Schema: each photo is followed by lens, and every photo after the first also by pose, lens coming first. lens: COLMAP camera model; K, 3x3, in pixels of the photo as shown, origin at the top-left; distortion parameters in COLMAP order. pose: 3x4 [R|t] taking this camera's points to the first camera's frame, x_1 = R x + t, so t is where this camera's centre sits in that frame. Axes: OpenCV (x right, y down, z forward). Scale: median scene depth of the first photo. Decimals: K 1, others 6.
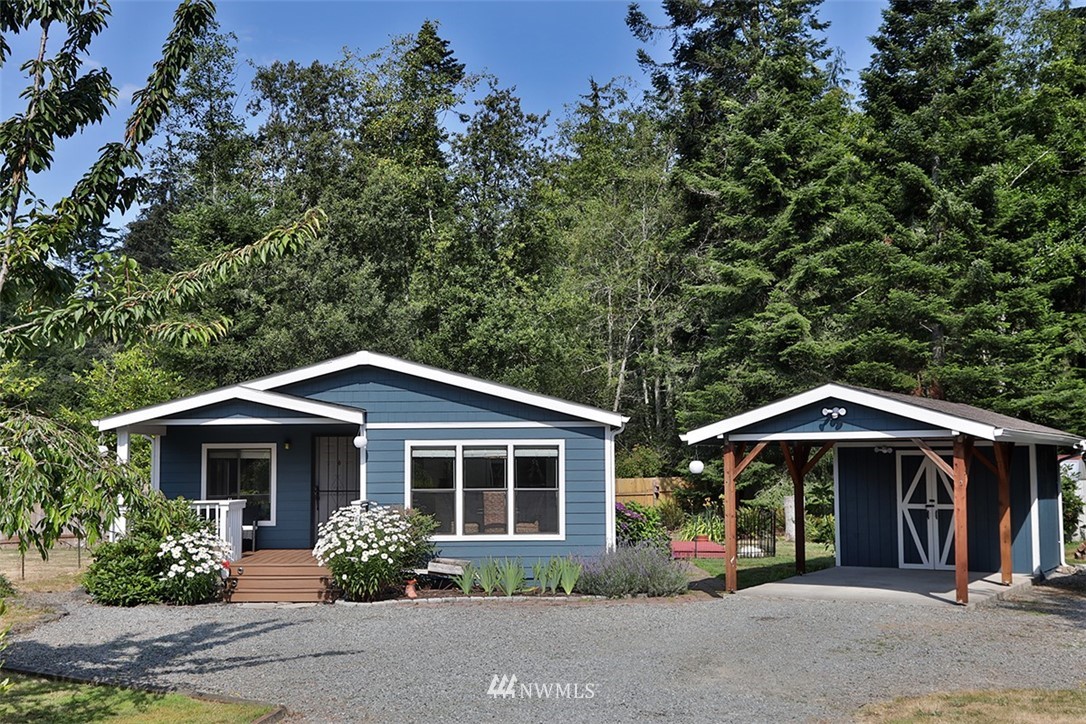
lens RADIAL K [[1520.5, 0, 526.1], [0, 1520.5, 157.5], [0, 0, 1]] dist [0.011164, 0.000000]
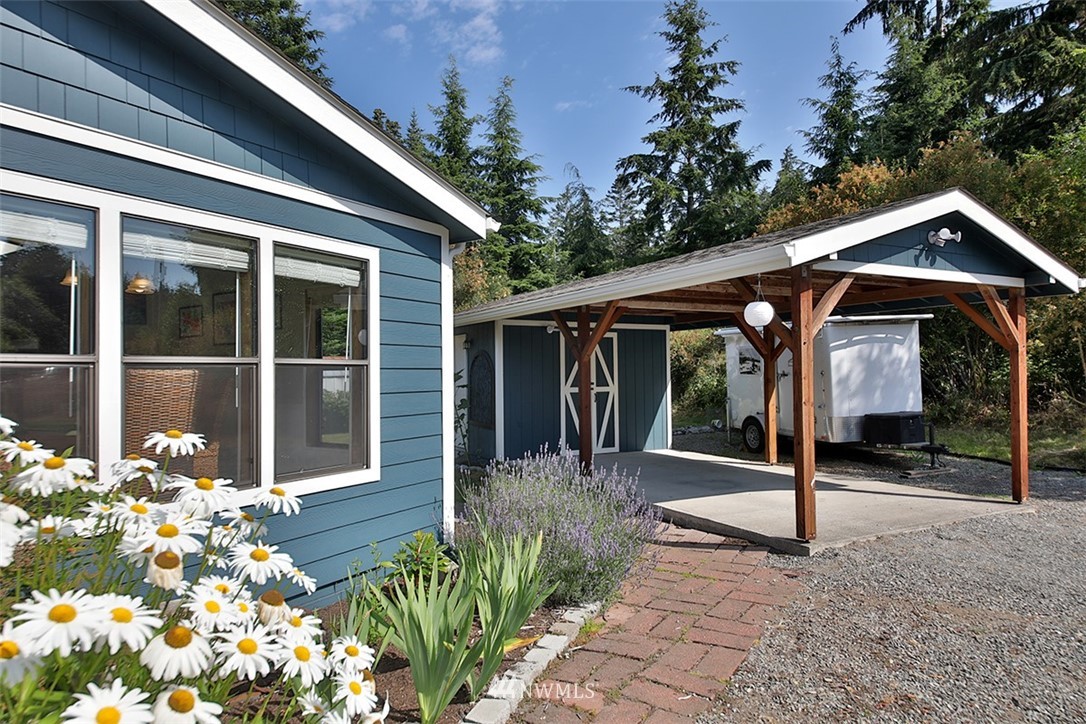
lens RADIAL K [[665.6, 0, 529.7], [0, 665.6, 359.7], [0, 0, 1]] dist [0.031384, -0.004204]
pose [[0.528442, 0.017979, 0.848779, -0.110171], [-0.156637, 0.984676, 0.076663, 0.194674], [-0.834394, -0.173462, 0.523161, 0.860641]]
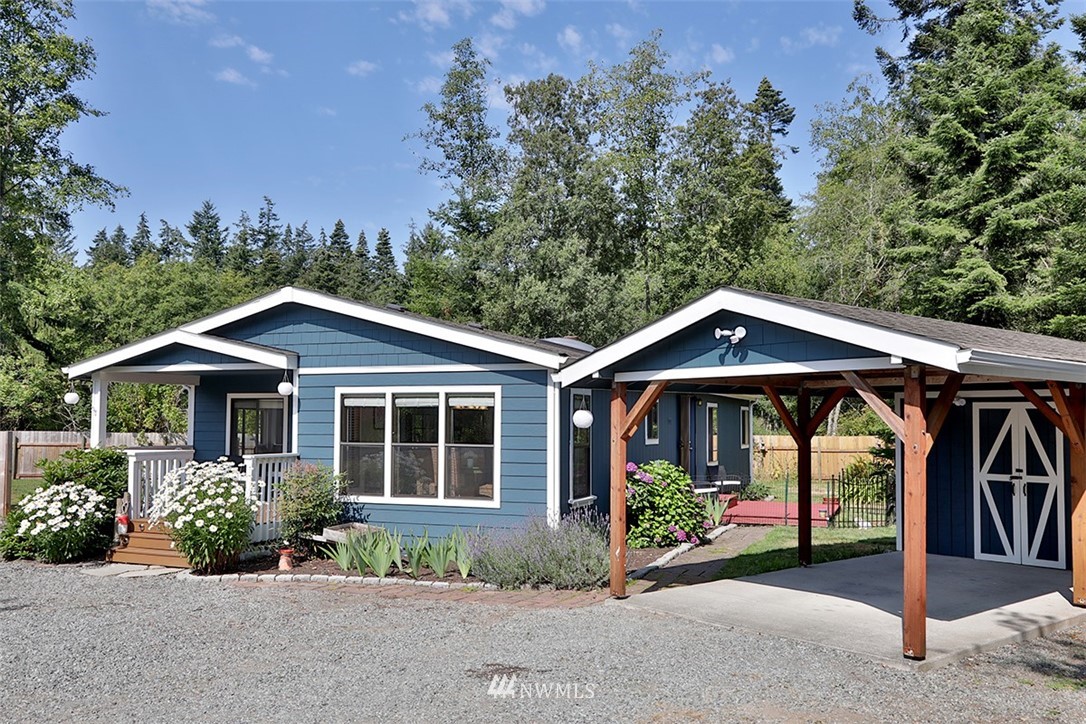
lens RADIAL K [[1021.1, 0, 552.3], [0, 1021.1, 280.7], [0, 0, 1]] dist [-0.038952, 0.048058]
pose [[0.932506, -0.038997, -0.359042, 0.248637], [0.059902, 0.997084, 0.047281, 0.104932], [0.356151, -0.065597, 0.932123, 0.503543]]
